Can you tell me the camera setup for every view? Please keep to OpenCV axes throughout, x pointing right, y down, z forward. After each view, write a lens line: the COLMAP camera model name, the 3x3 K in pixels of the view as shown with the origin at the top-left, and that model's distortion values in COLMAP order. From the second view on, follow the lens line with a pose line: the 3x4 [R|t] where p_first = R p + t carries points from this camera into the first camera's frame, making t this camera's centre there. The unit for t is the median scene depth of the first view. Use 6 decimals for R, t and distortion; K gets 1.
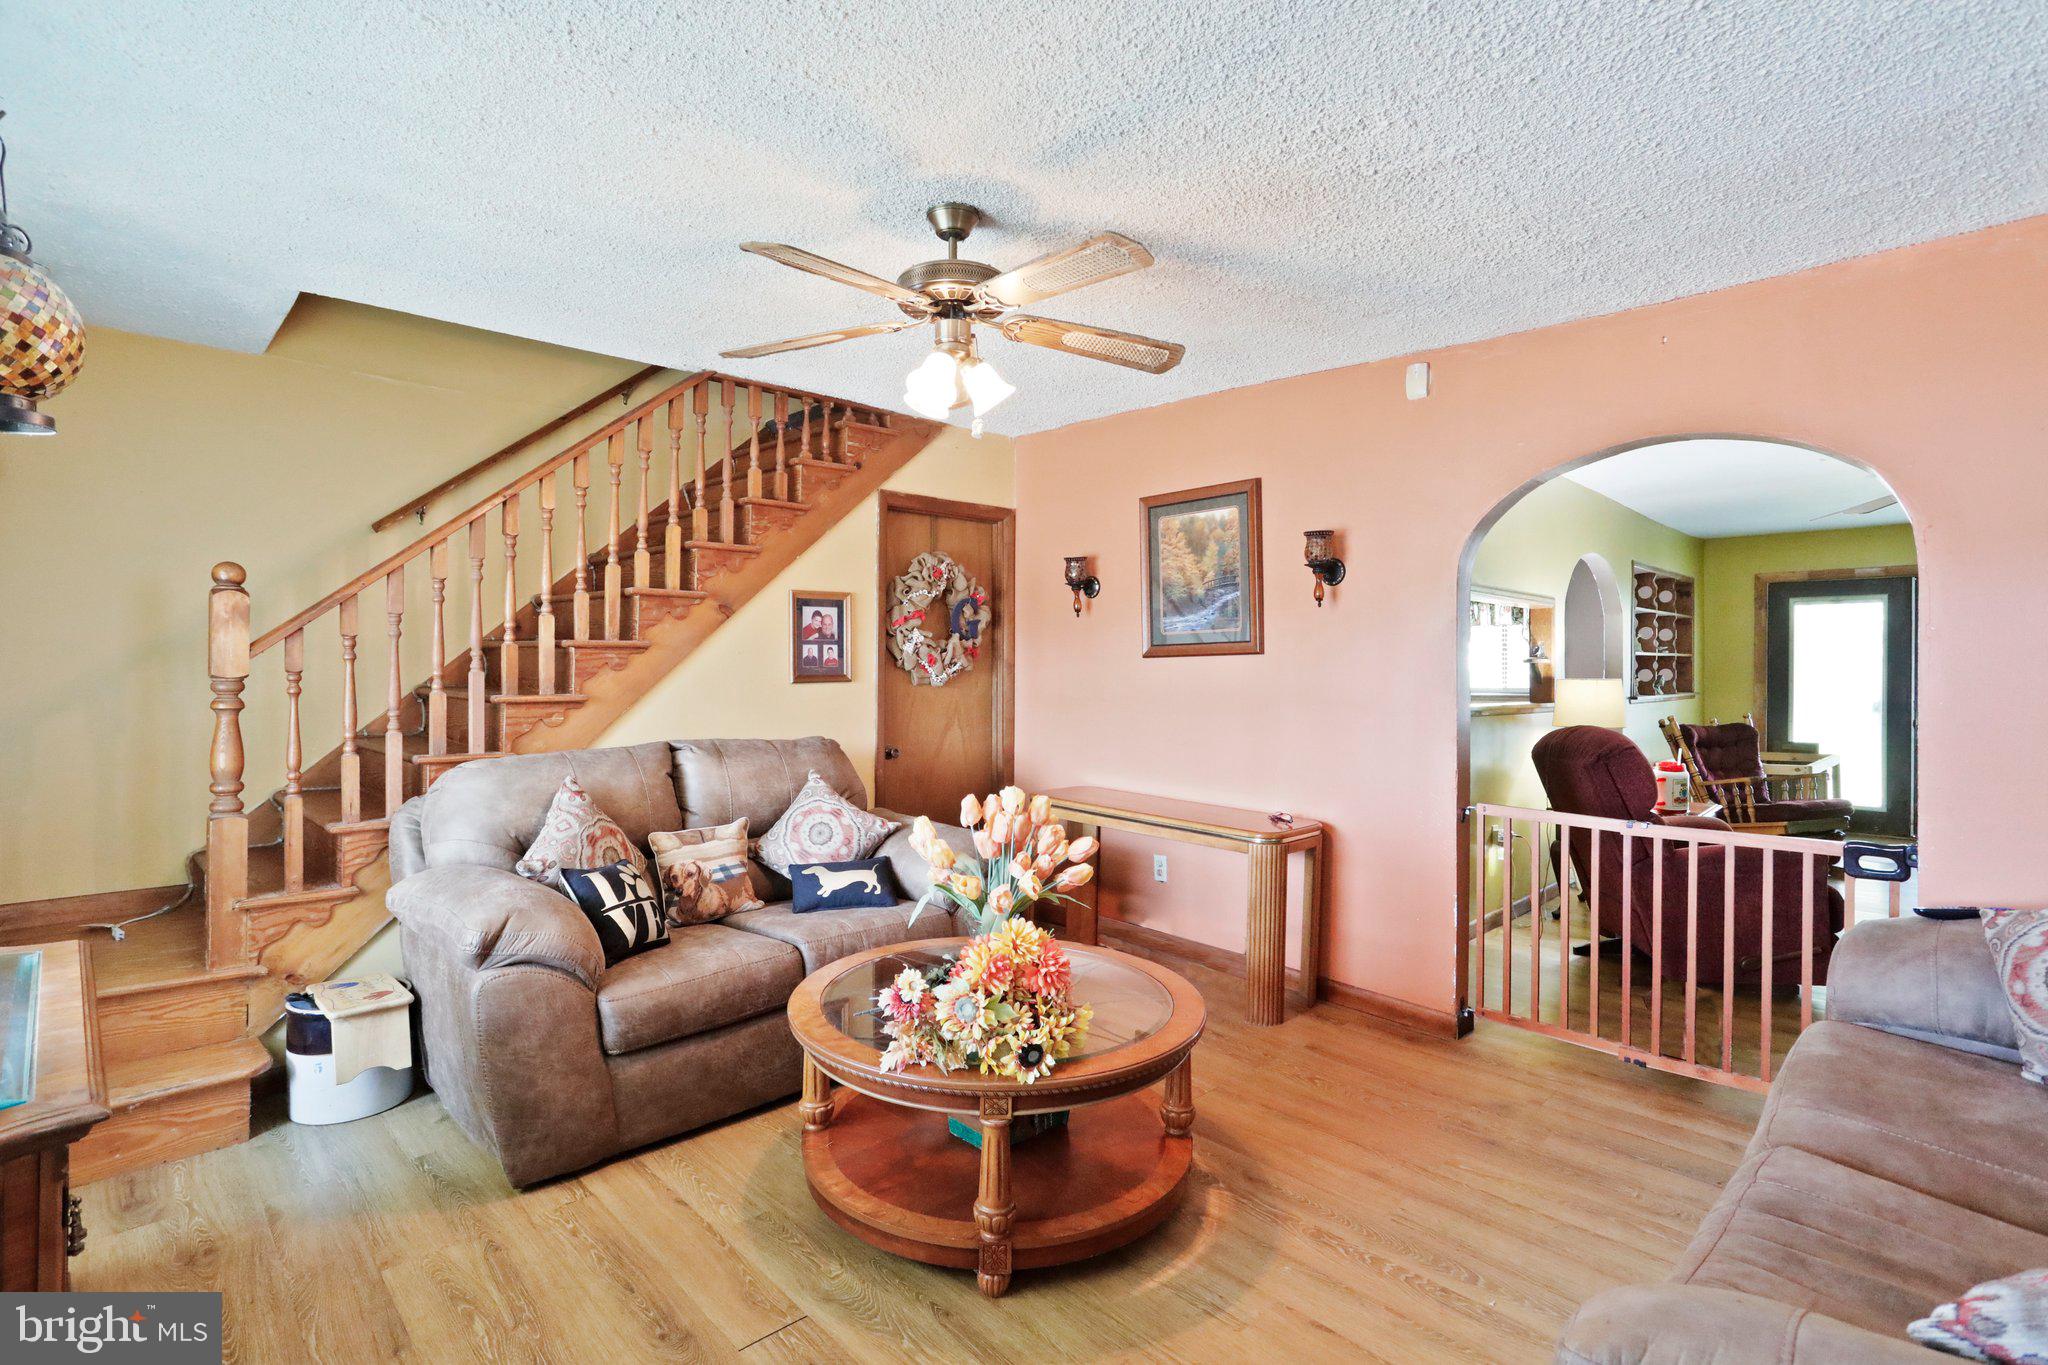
lens RADIAL K [[986.0, 0, 1018.3], [0, 986.0, 669.9], [0, 0, 1]] dist [-0.064943, 0.031197]
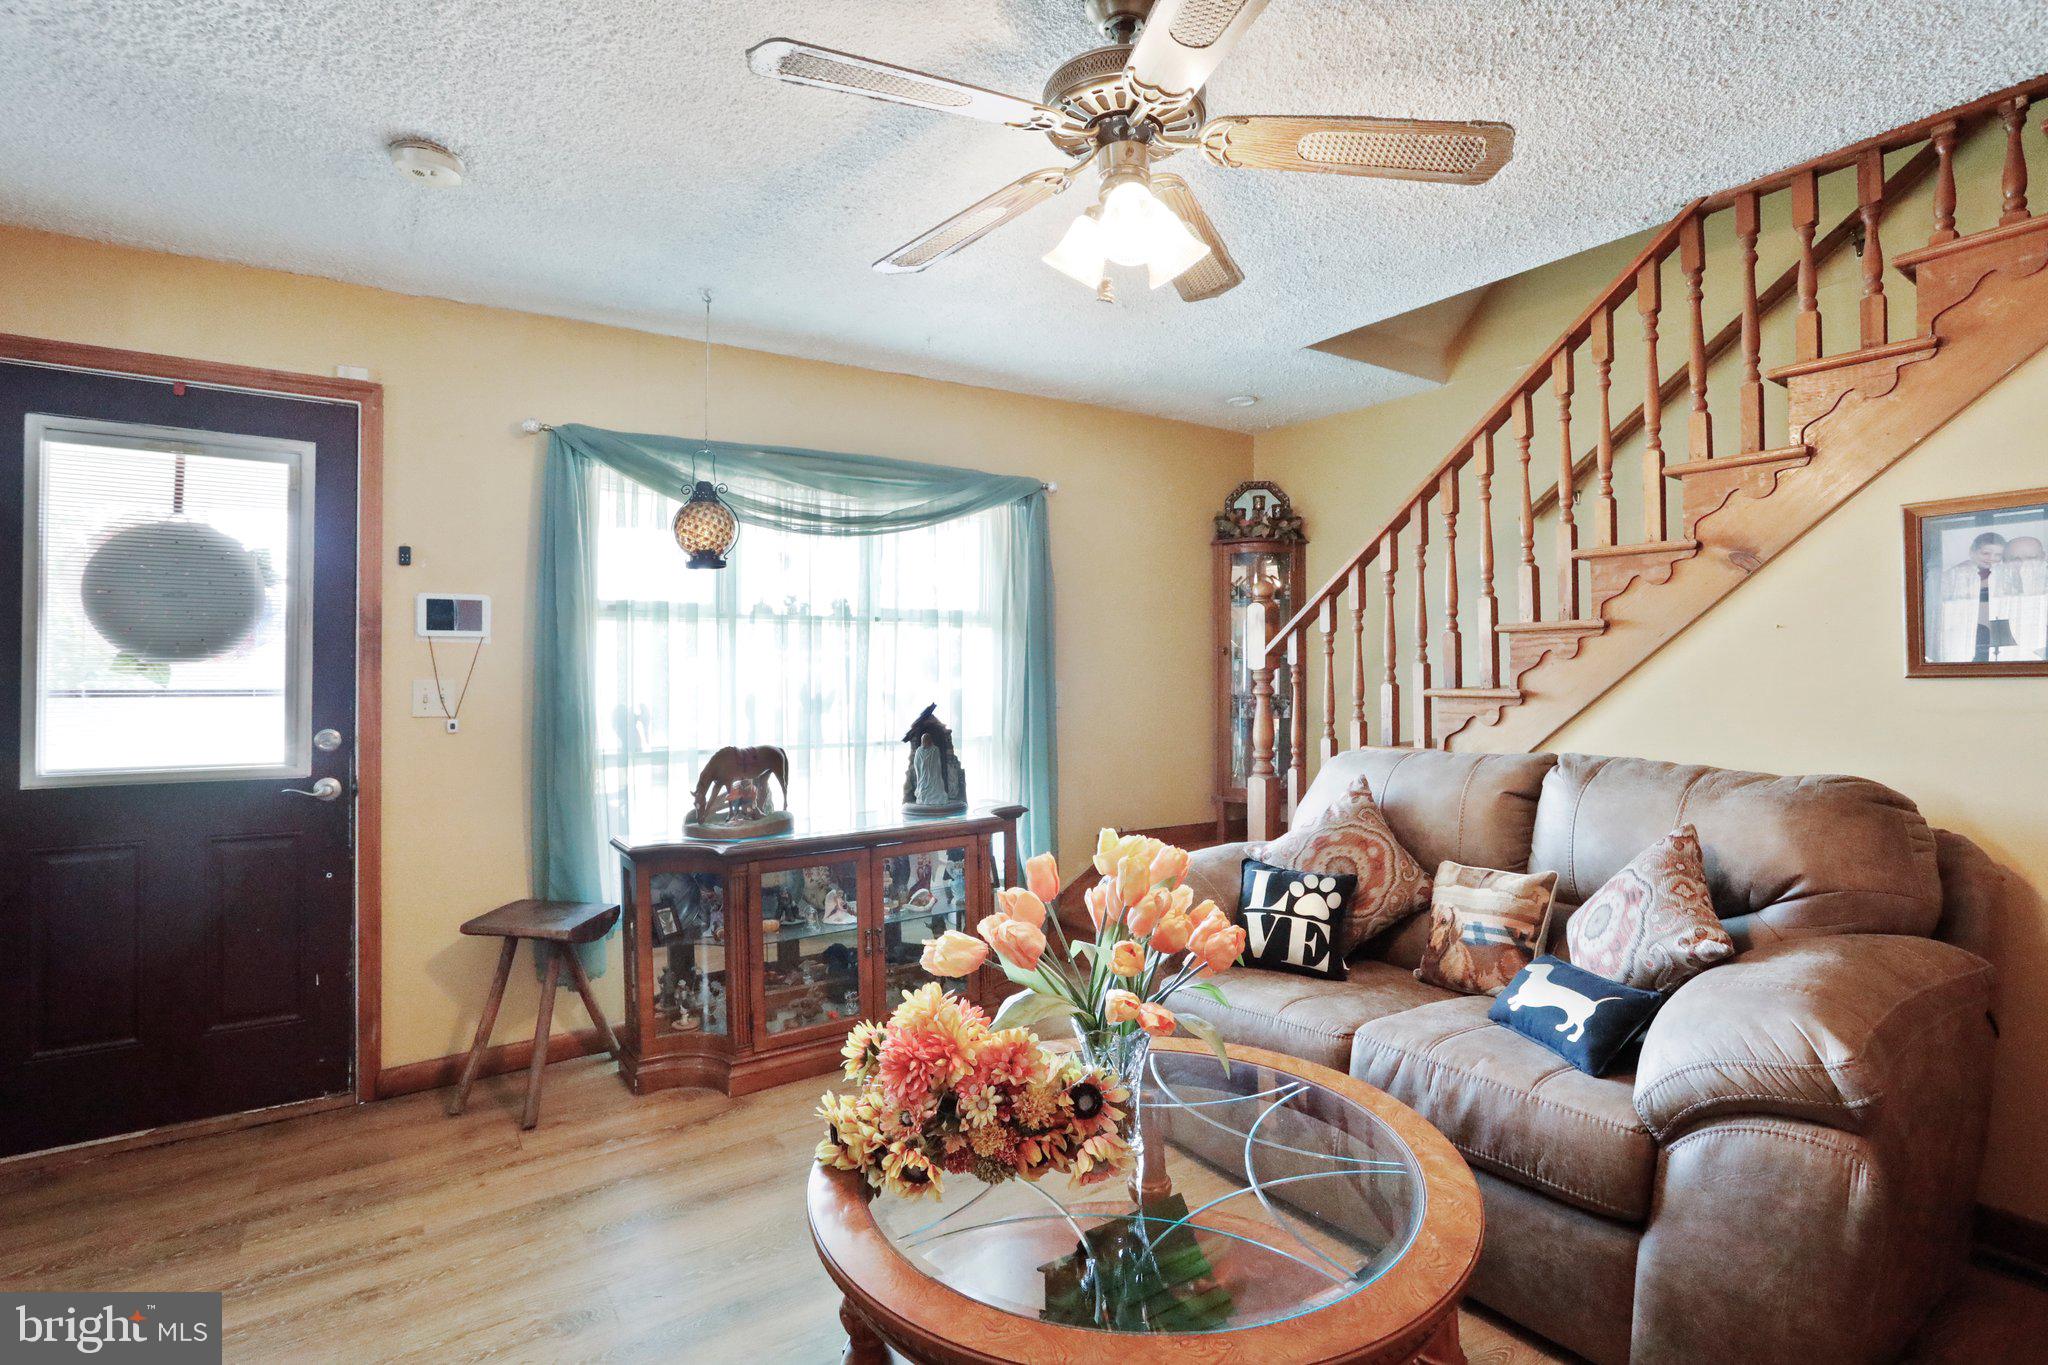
lens RADIAL K [[986.0, 0, 1018.3], [0, 986.0, 669.9], [0, 0, 1]] dist [-0.064943, 0.031197]
pose [[-0.167541, -0.007800, -0.985834, 0.470601], [0.003068, 0.999960, -0.008433, 0.015994], [0.985860, -0.004438, -0.167511, 0.786009]]
